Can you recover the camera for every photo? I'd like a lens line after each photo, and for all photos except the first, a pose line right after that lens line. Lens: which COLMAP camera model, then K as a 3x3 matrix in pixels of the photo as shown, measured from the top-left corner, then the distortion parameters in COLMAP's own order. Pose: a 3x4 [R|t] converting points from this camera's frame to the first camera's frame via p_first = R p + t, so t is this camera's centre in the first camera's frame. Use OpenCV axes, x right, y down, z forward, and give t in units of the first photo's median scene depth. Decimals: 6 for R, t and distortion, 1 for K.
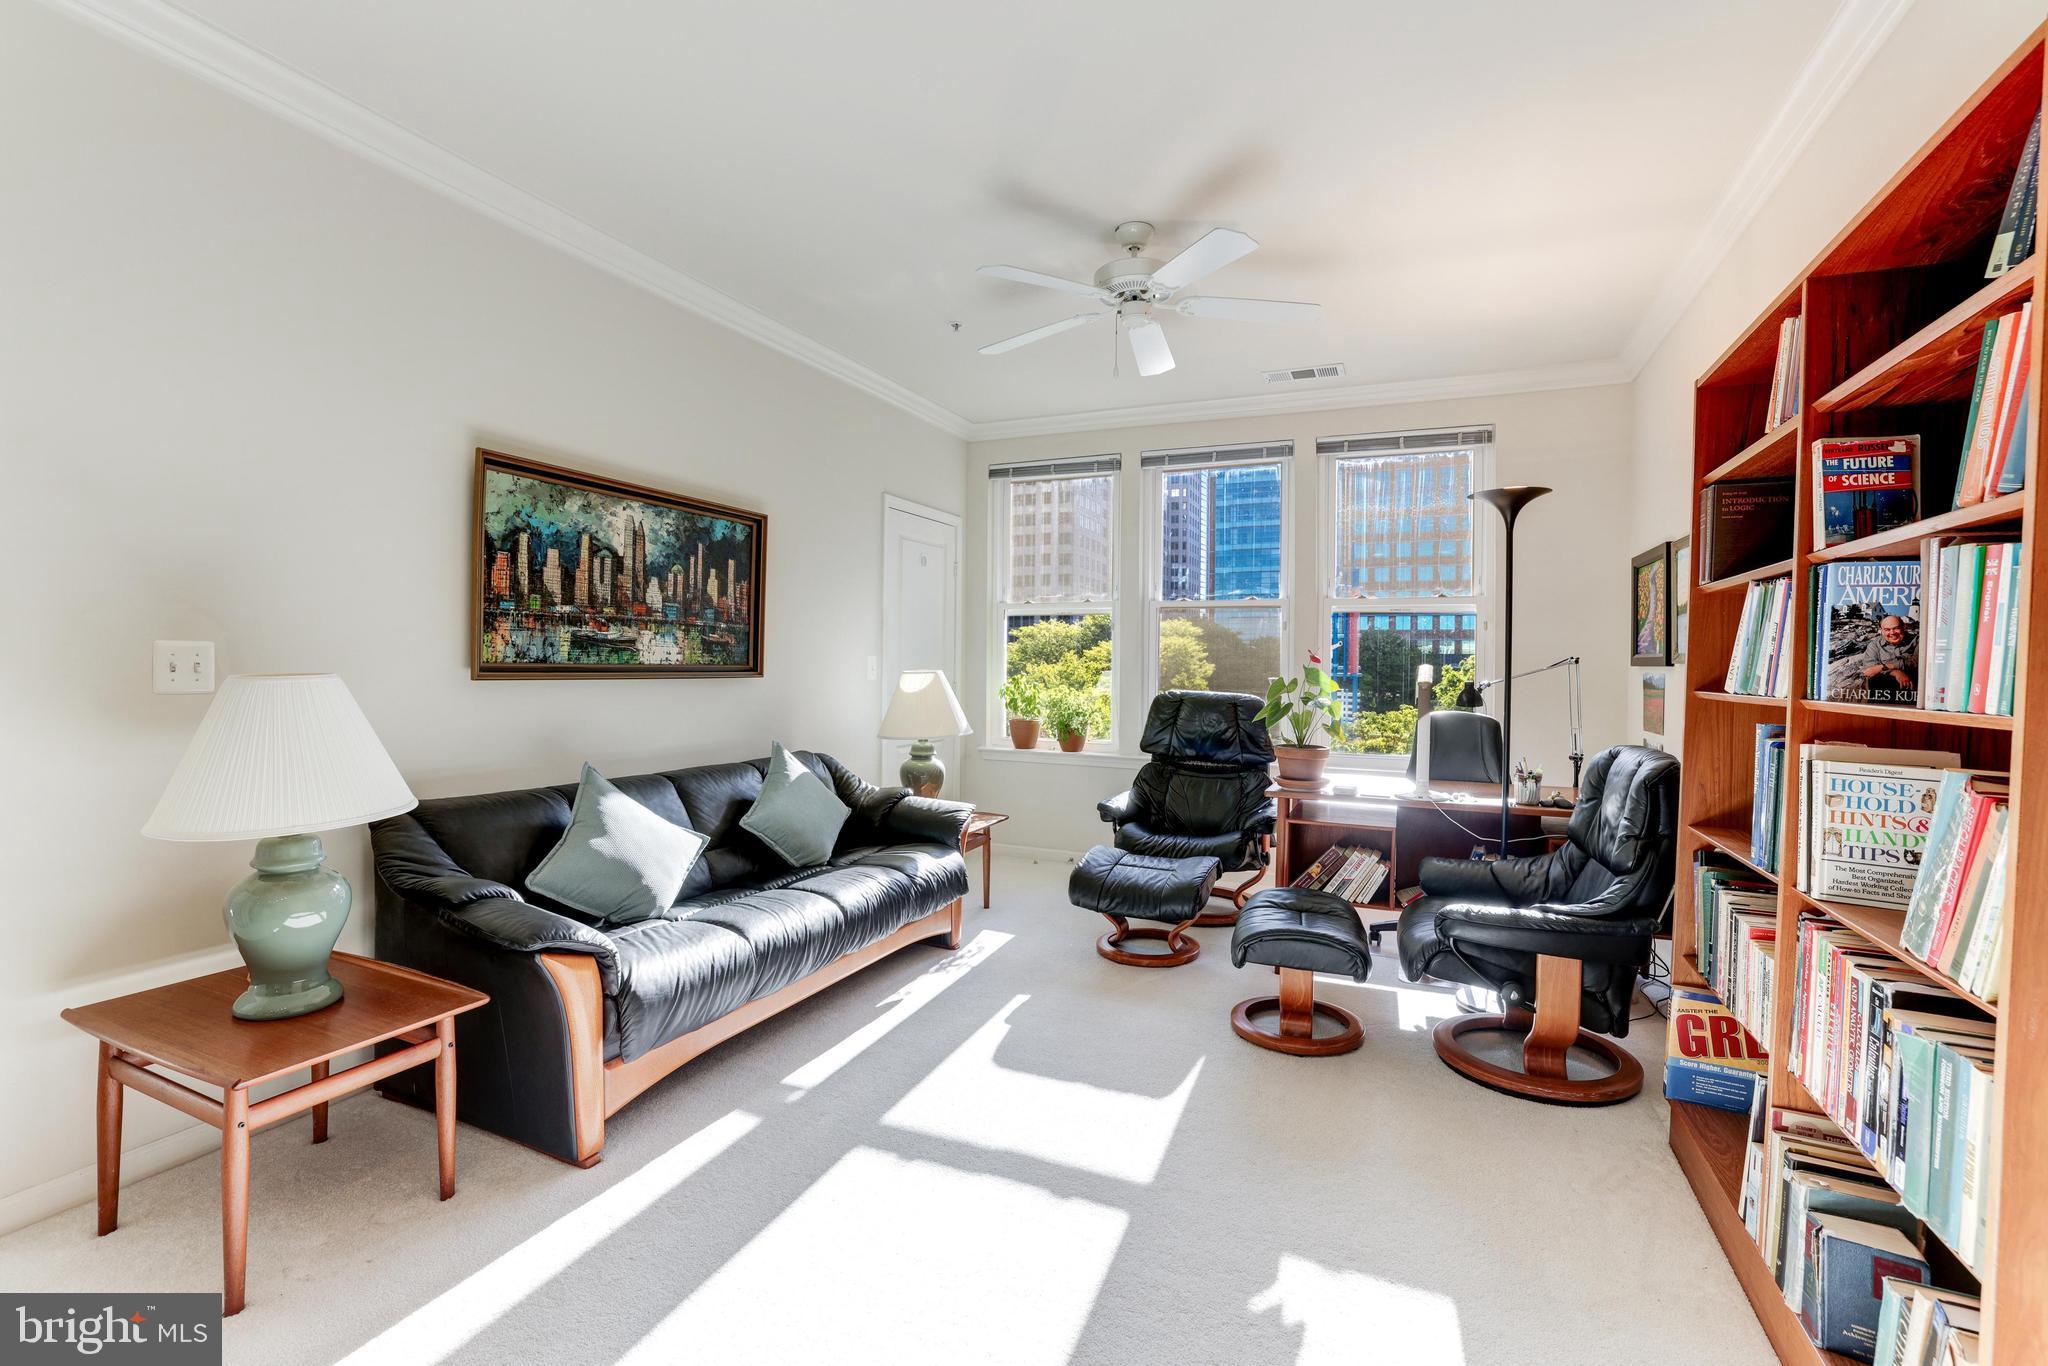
lens RADIAL K [[888.6, 0, 1022.9], [0, 888.6, 669.8], [0, 0, 1]] dist [-0.050645, 0.018088]
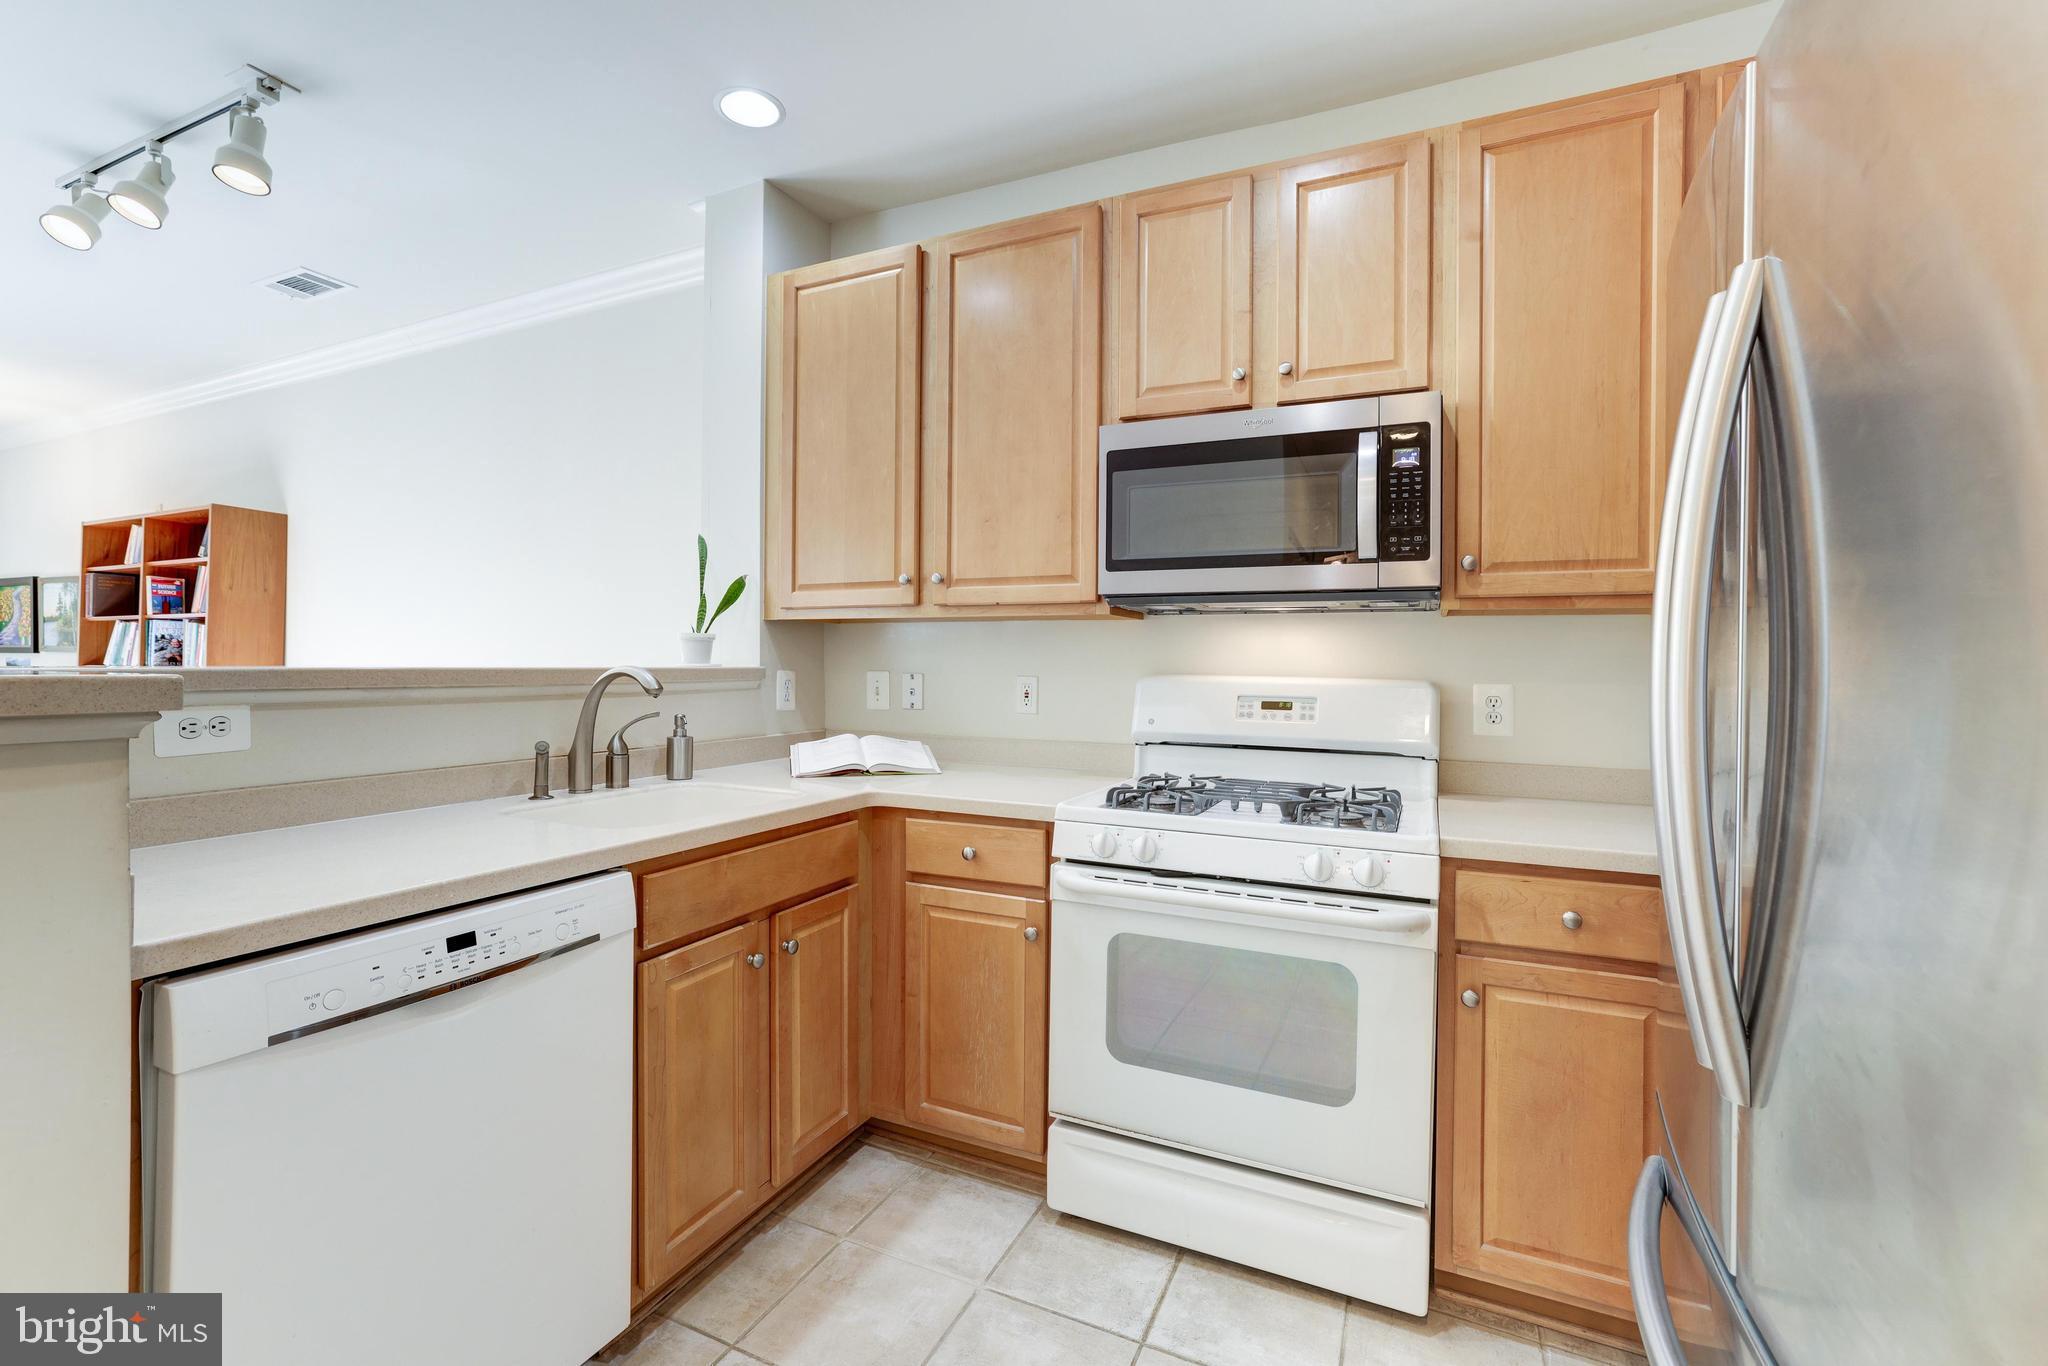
lens RADIAL K [[884.2, 0, 1023.4], [0, 884.2, 665.5], [0, 0, 1]] dist [-0.033934, 0.019459]
pose [[0.014407, -0.012480, 0.999818, -1.112049], [-0.000103, 0.999922, 0.012483, -0.002186], [-0.999896, -0.000283, 0.014405, -1.120106]]
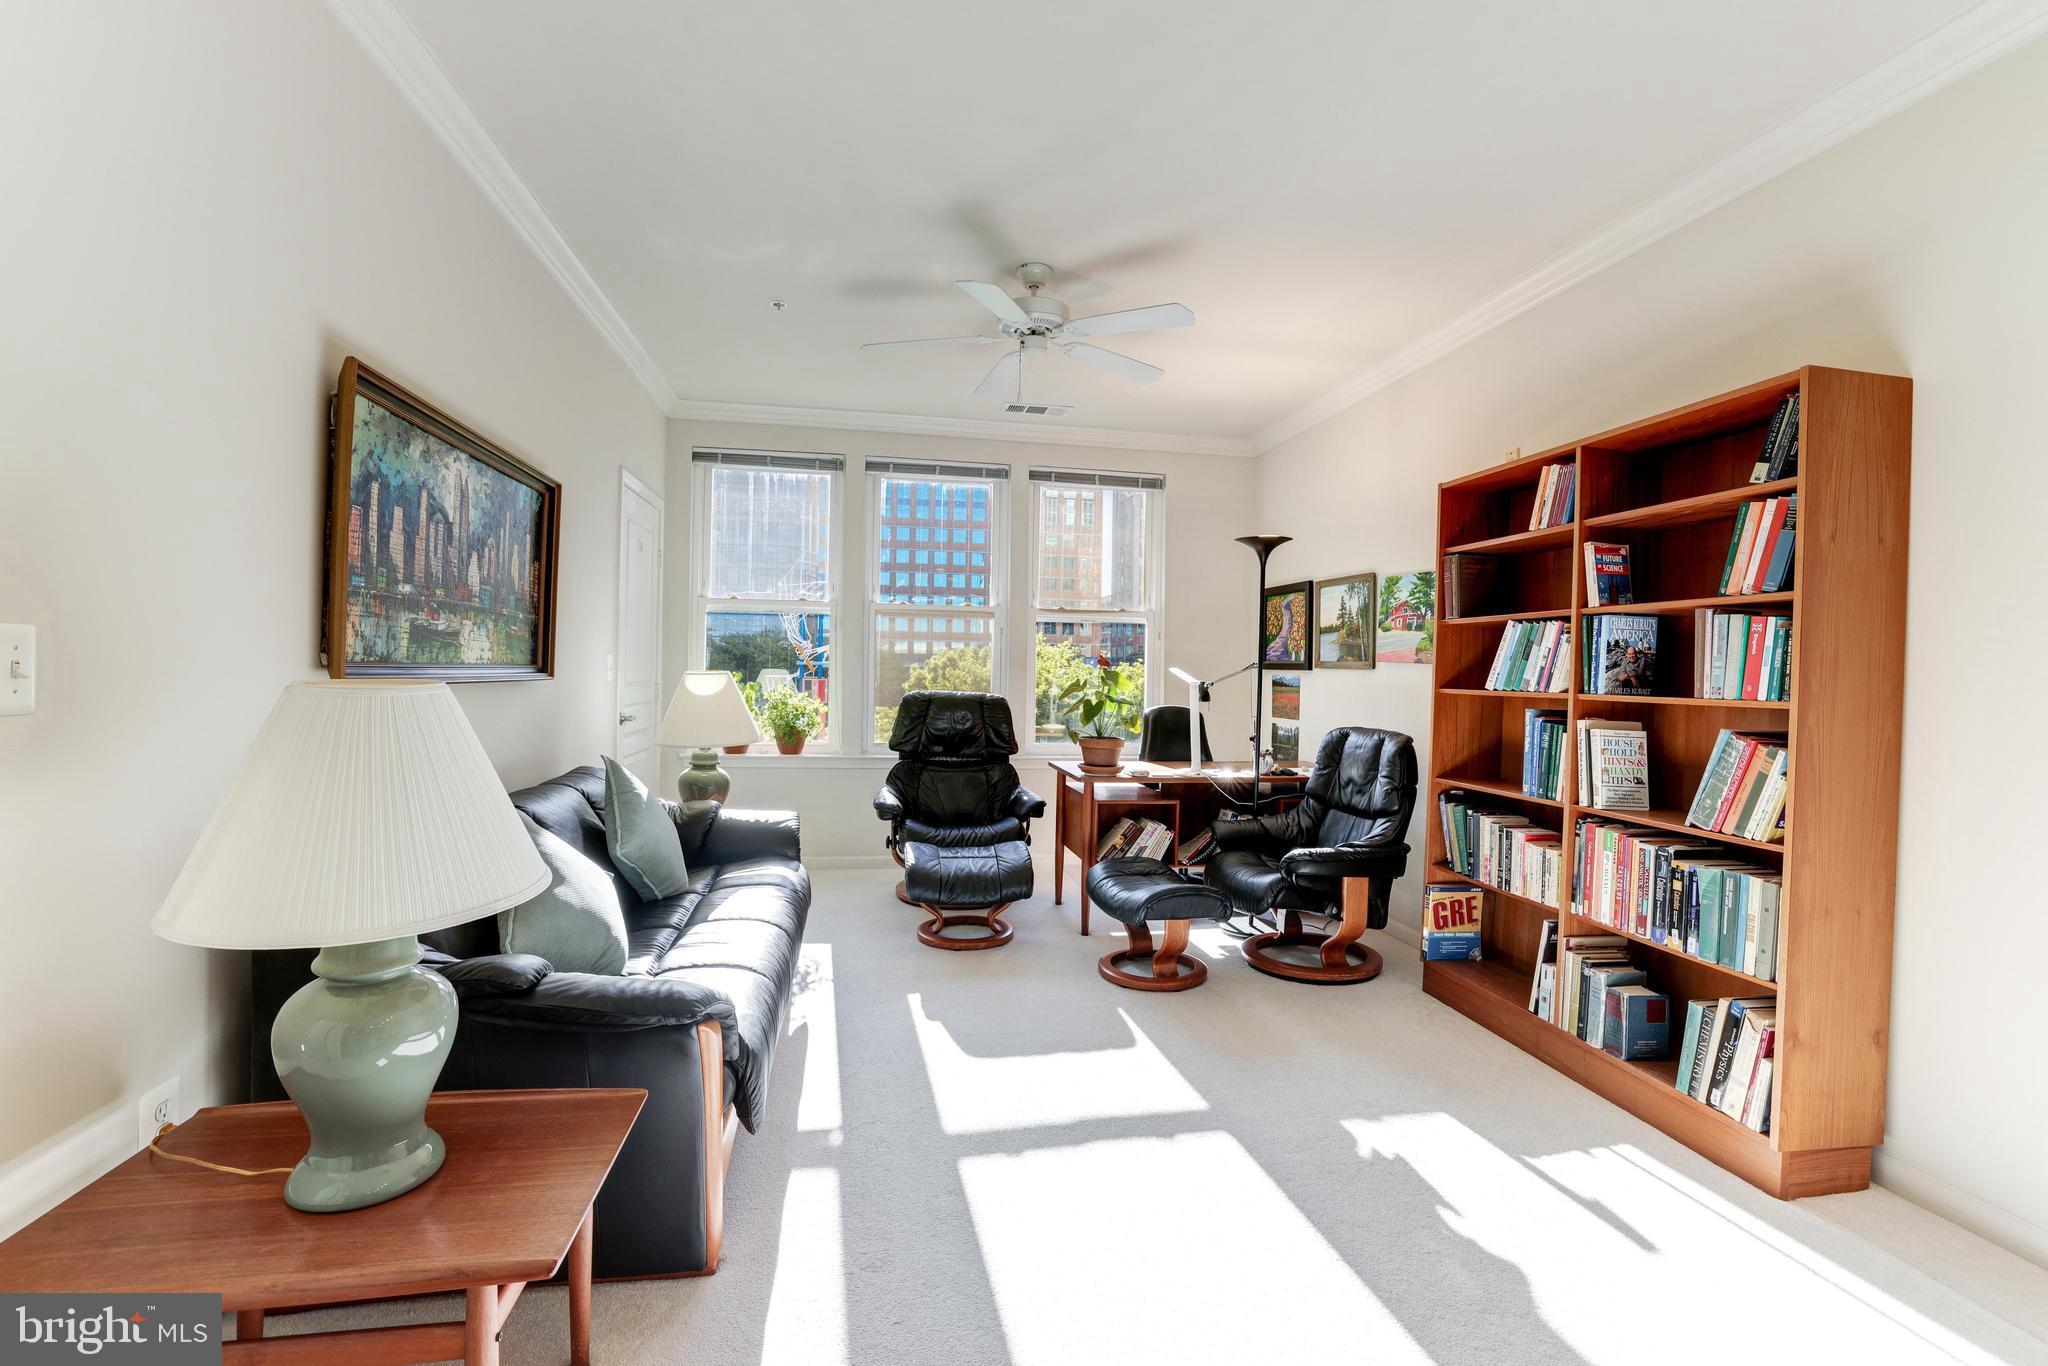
lens RADIAL K [[888.6, 0, 1022.9], [0, 888.6, 669.8], [0, 0, 1]] dist [-0.050645, 0.018088]
pose [[0.826568, 0.003481, 0.562826, -0.558653], [-0.004969, 0.999987, 0.001113, -0.005272], [-0.562815, -0.003717, 0.826575, 0.113513]]
